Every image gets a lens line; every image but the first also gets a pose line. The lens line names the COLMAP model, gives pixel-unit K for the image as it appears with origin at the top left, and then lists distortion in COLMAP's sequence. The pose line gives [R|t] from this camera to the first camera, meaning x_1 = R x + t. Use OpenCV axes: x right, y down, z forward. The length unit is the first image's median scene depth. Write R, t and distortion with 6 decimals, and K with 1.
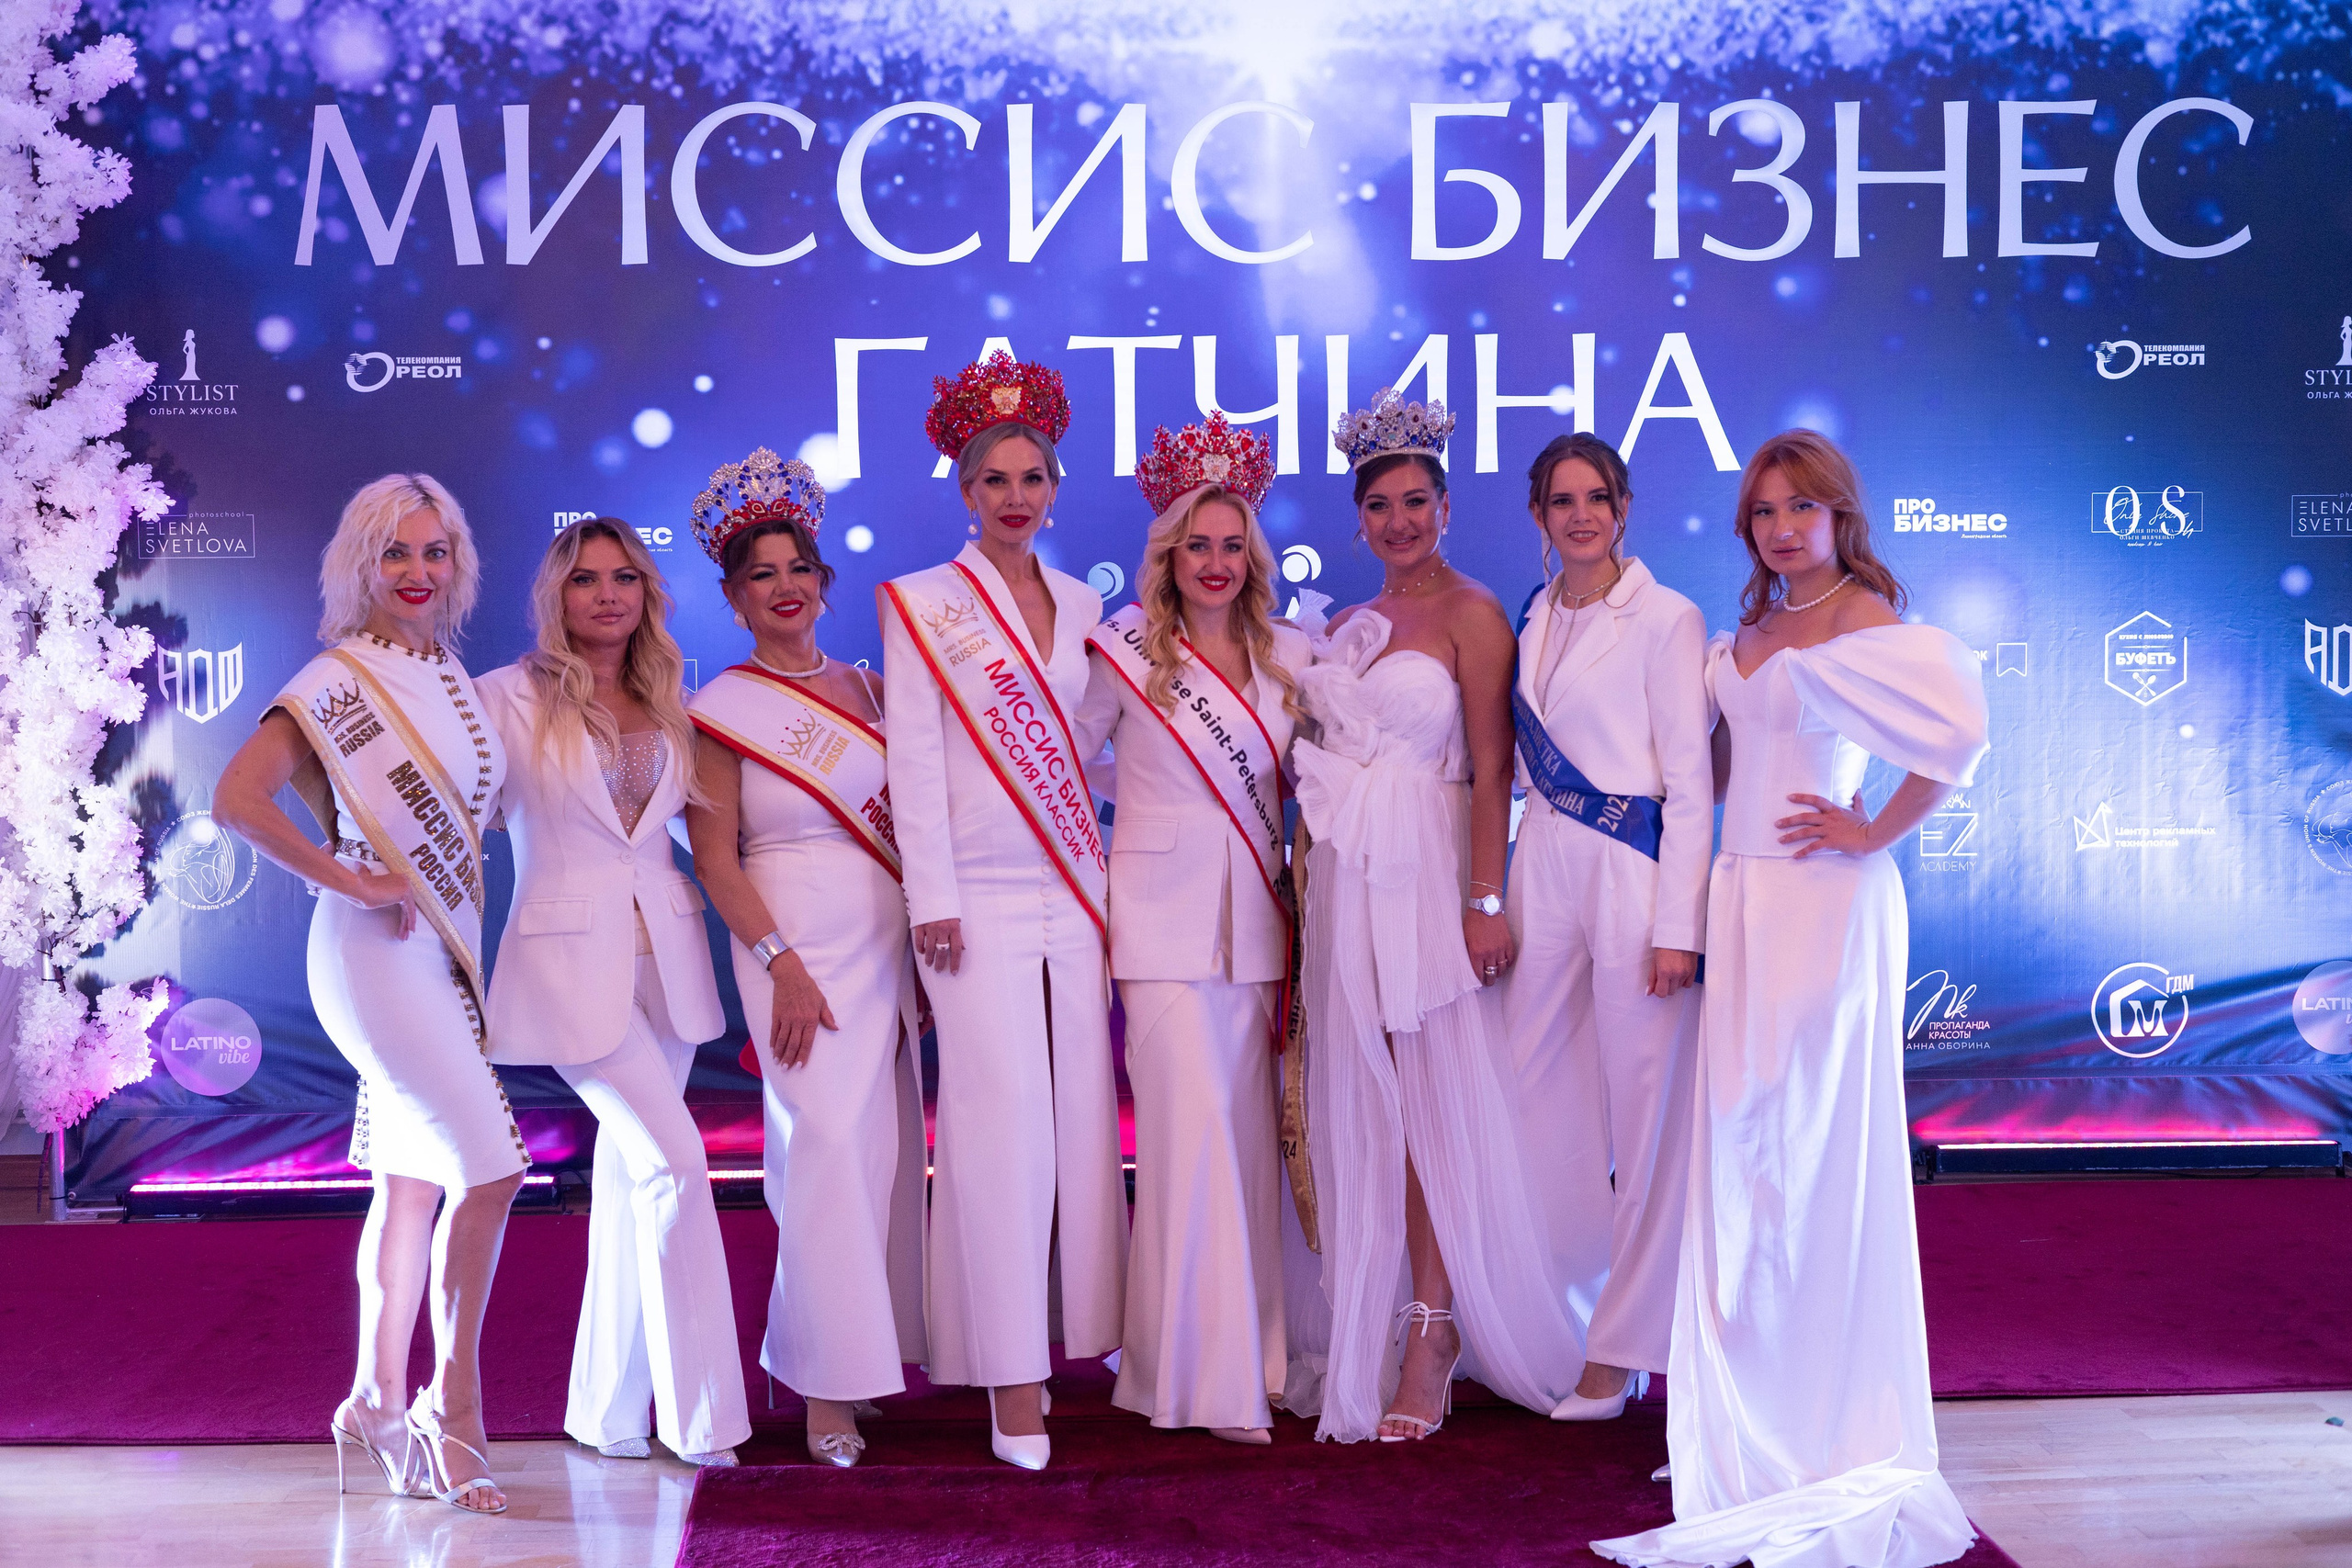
lens RADIAL K [[3419.9, 0, 1229.0], [0, 3419.9, 895.5], [0, 0, 1]] dist [0.019760, -0.047839]
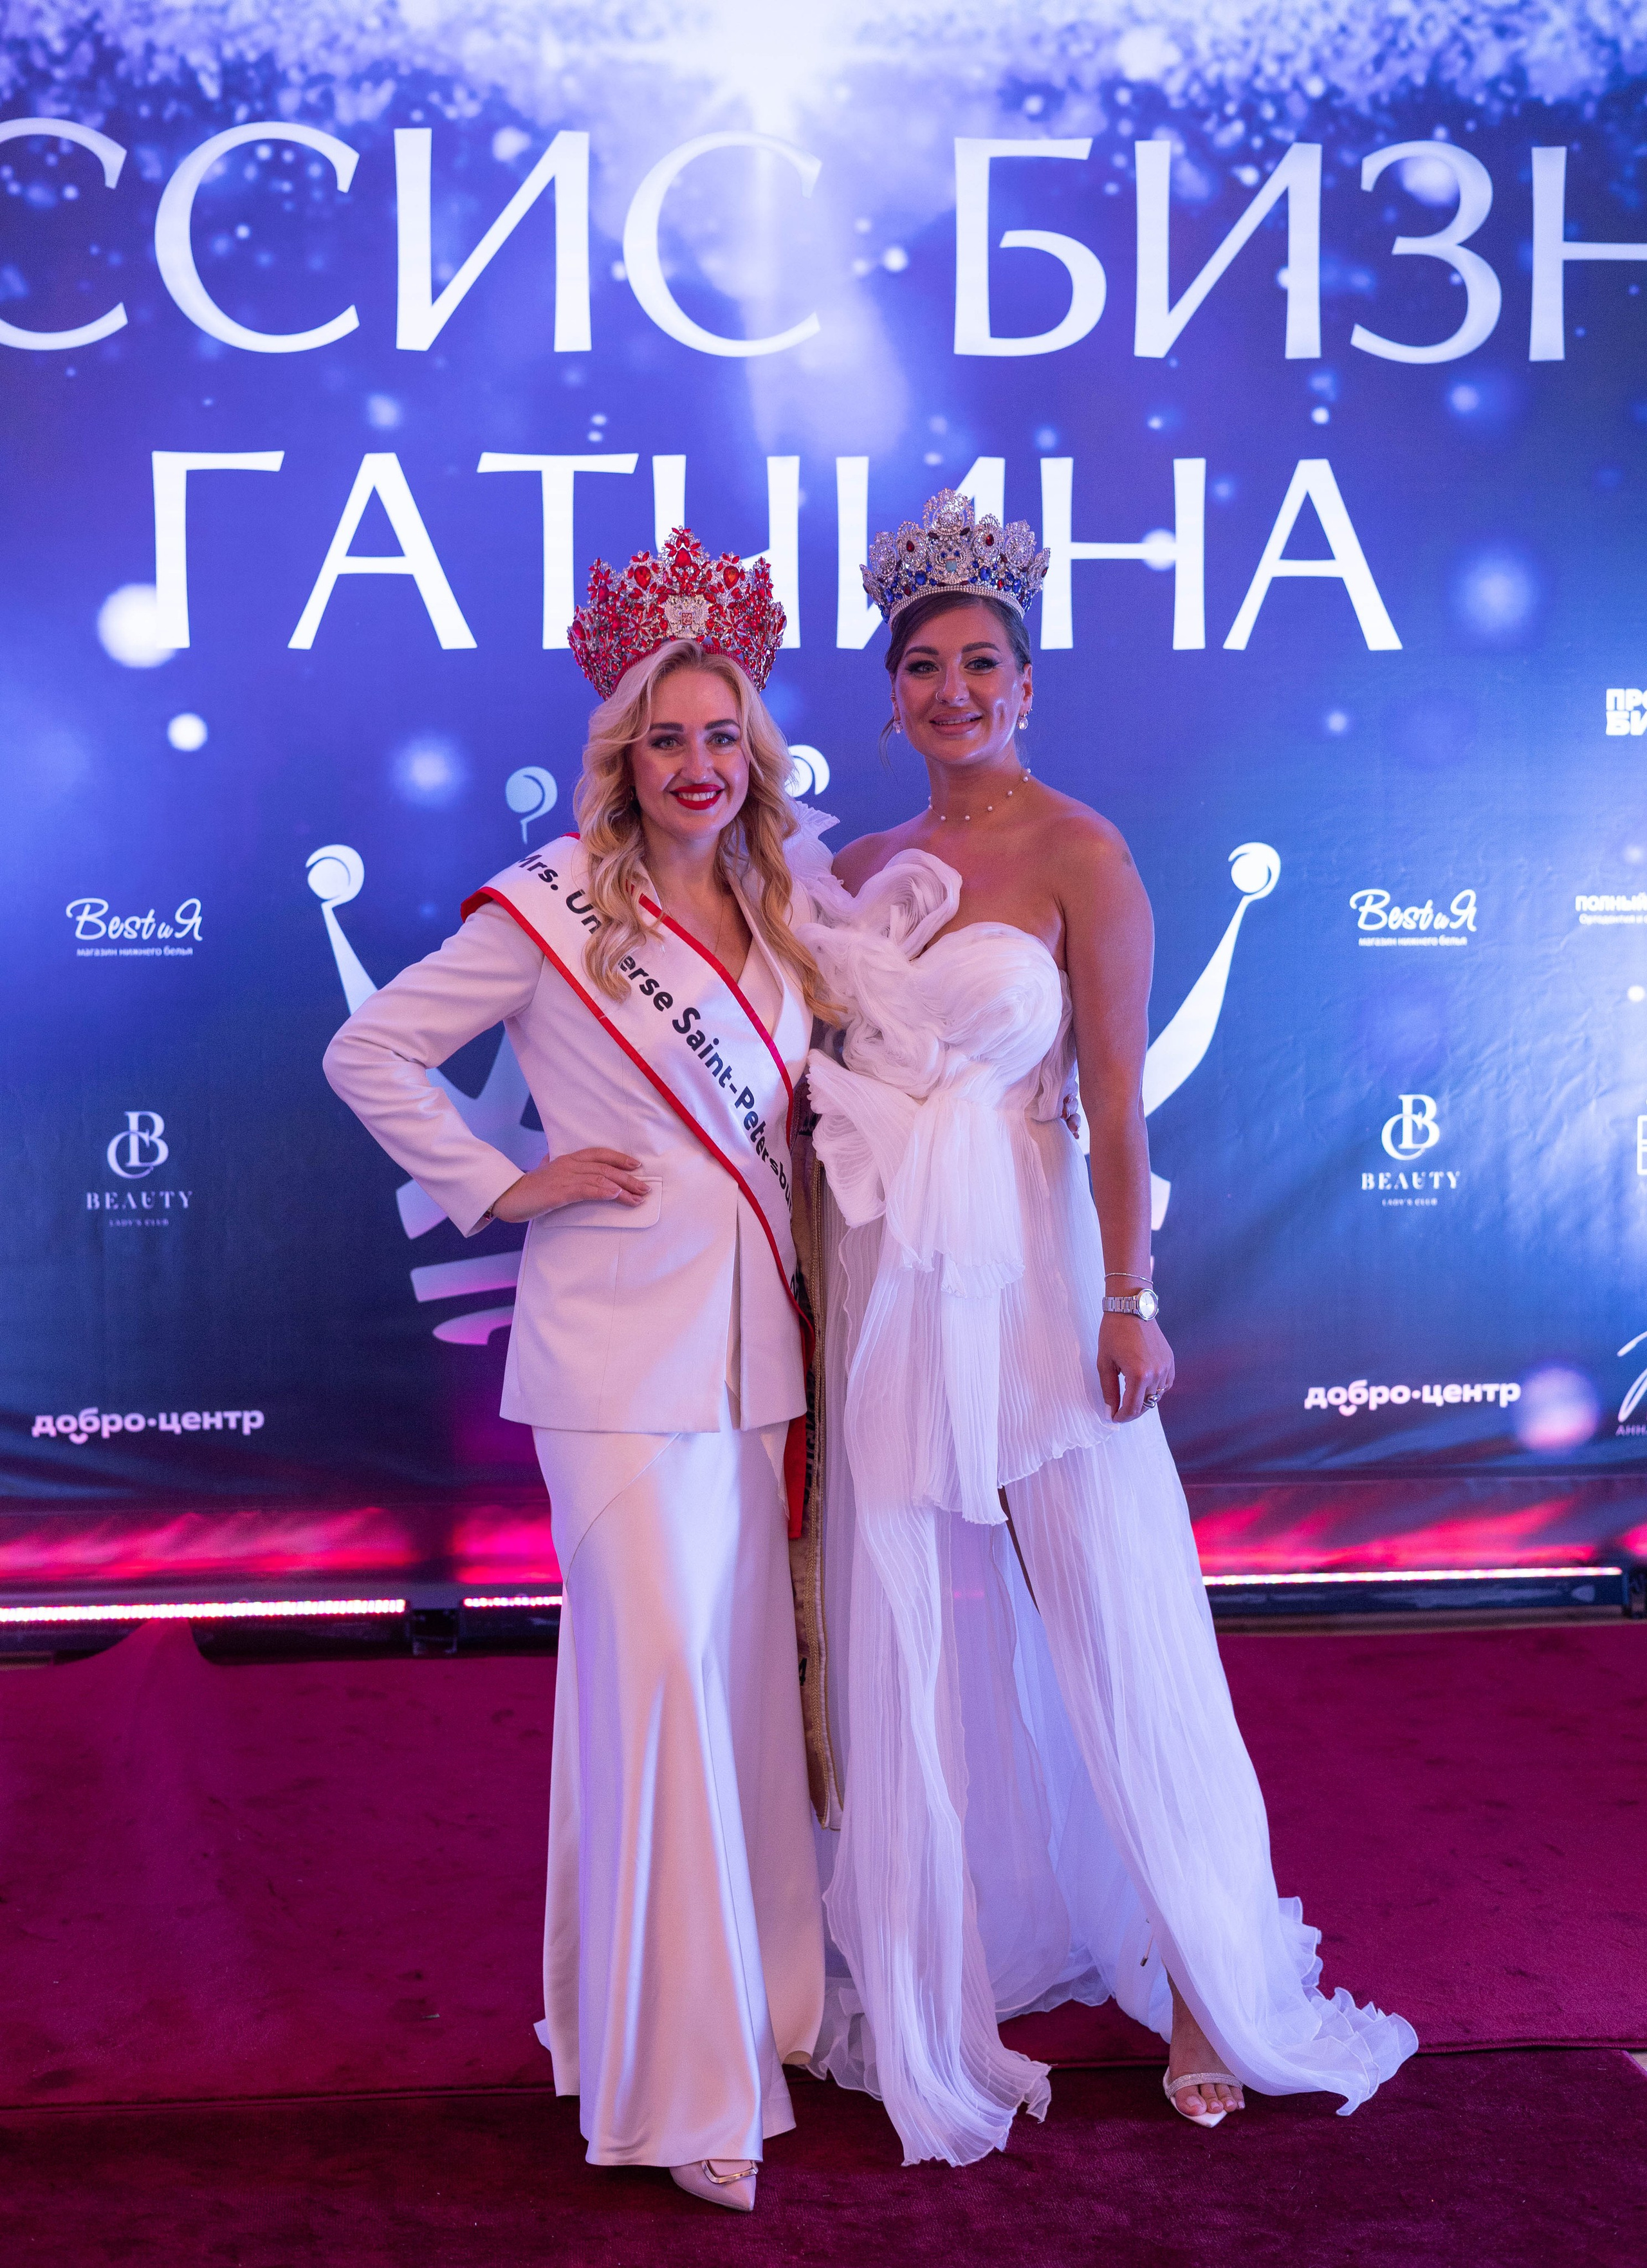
lens RADIAL K [[3455.4, 0, 829.8], [0, 3455.4, 1077.6], [0, 0, 1]] dist [0.017942, -0.027266]
pose [[0.999308, 0.004846, 0.036882, 0.000475], [-0.004596, 0.999966, -0.006864, -0.027337], [-0.036914, 0.006690, 0.999296, 0.270235]]
